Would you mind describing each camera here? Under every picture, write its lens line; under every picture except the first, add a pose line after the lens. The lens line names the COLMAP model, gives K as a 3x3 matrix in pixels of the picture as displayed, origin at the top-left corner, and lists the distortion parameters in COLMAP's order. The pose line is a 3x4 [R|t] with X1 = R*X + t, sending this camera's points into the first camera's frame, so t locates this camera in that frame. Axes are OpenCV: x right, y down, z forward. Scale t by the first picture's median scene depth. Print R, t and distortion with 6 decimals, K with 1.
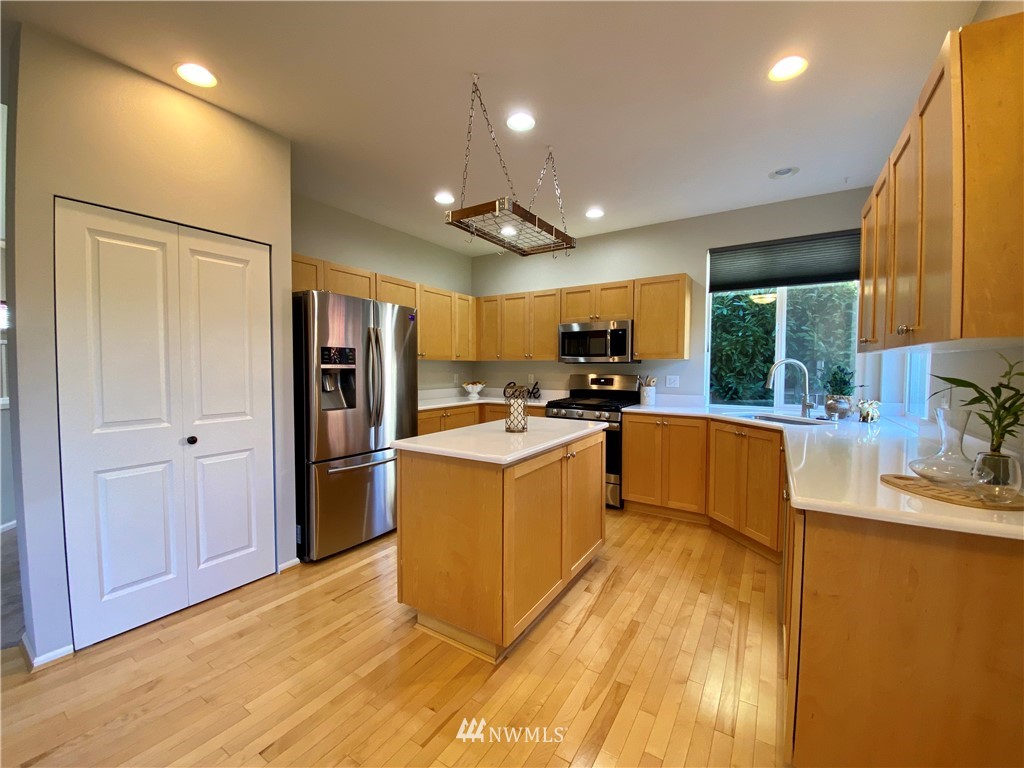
lens RADIAL K [[408.0, 0, 509.6], [0, 408.0, 386.9], [0, 0, 1]] dist [0.041259, -0.031167]
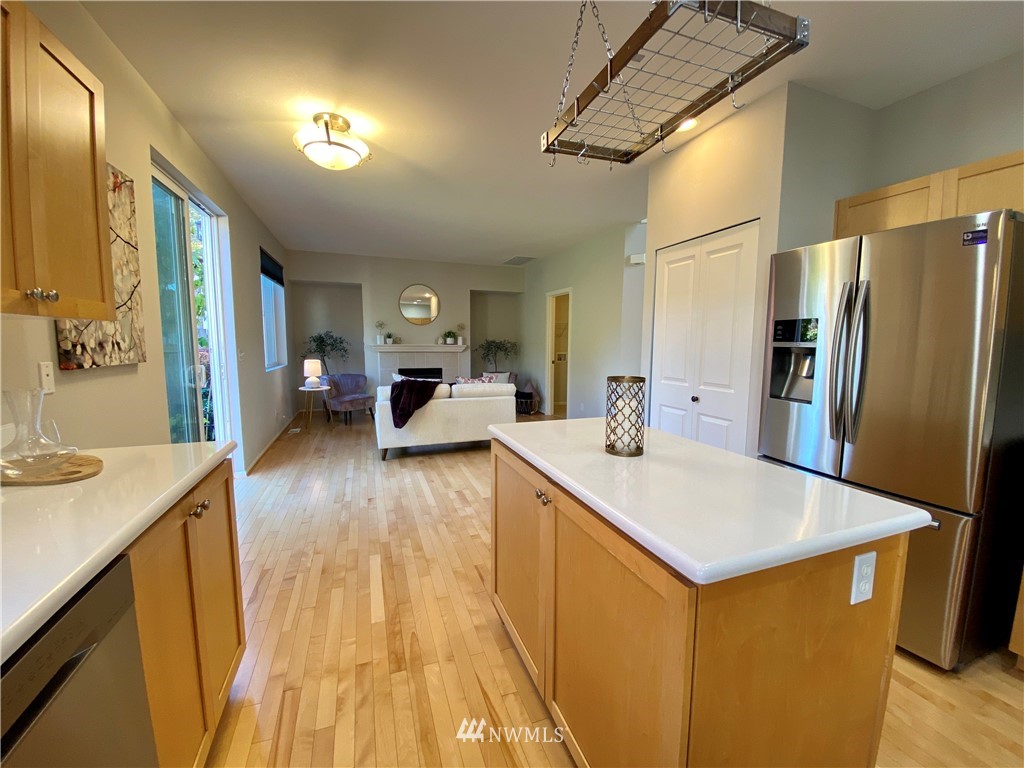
lens RADIAL K [[413.7, 0, 516.5], [0, 413.7, 383.1], [0, 0, 1]] dist [0.019699, -0.020028]
pose [[-0.608616, 0.077125, -0.789708, 0.492875], [-0.044701, 0.990351, 0.131171, -0.055641], [0.792205, 0.115133, -0.599296, 1.036040]]
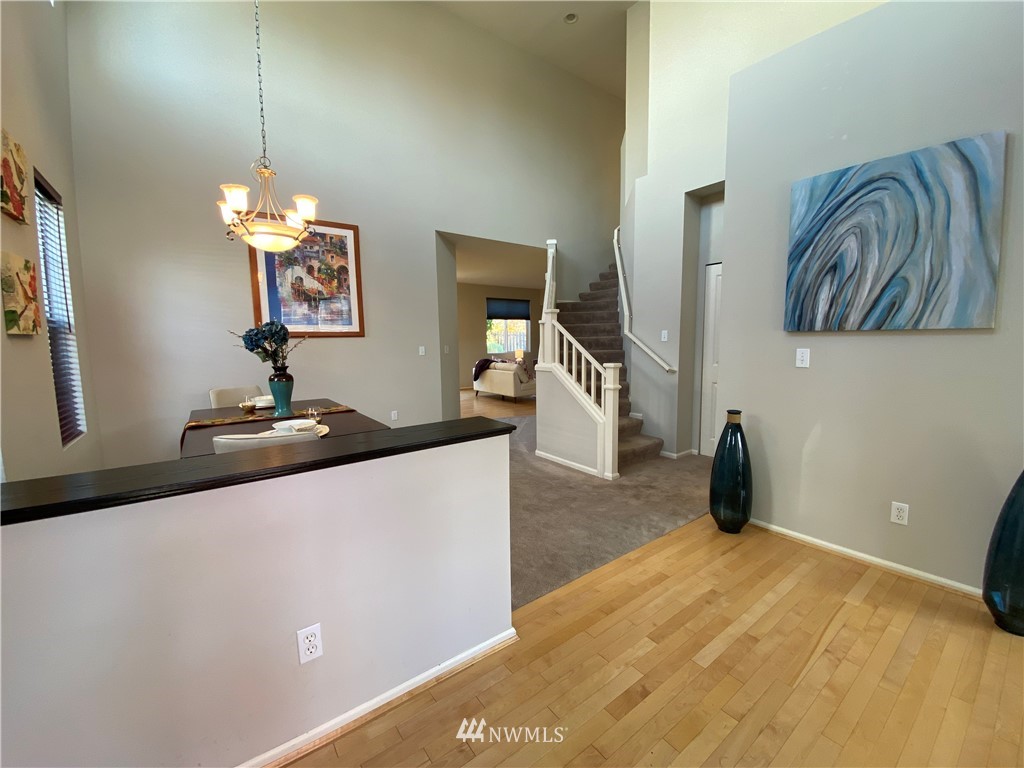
lens RADIAL K [[423.4, 0, 526.1], [0, 423.4, 385.7], [0, 0, 1]] dist [0.000917, -0.011676]
pose [[-0.943511, -0.030598, 0.329925, -1.930097], [0.022518, 0.987504, 0.155980, -0.139814], [-0.330574, 0.154598, -0.931032, 2.780854]]
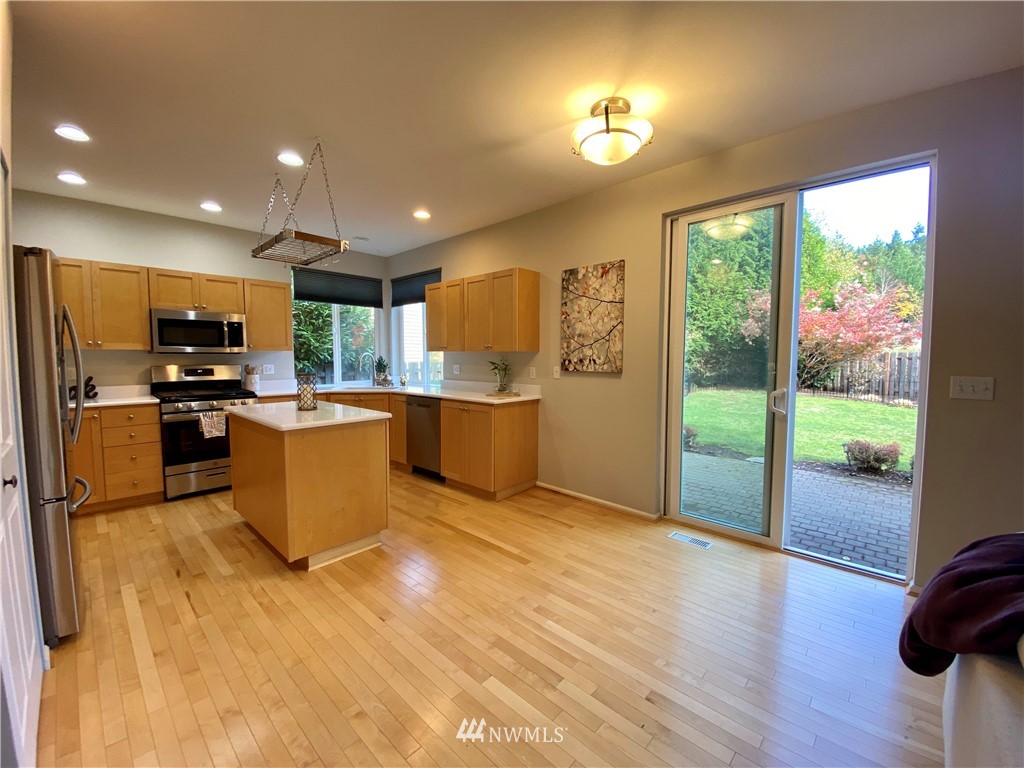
lens RADIAL K [[413.7, 0, 516.5], [0, 413.7, 383.1], [0, 0, 1]] dist [0.019699, -0.020028]
pose [[0.178545, -0.060628, 0.982062, -0.916582], [0.044822, 0.997565, 0.053436, -0.009220], [-0.982910, 0.034477, 0.180828, 0.108438]]
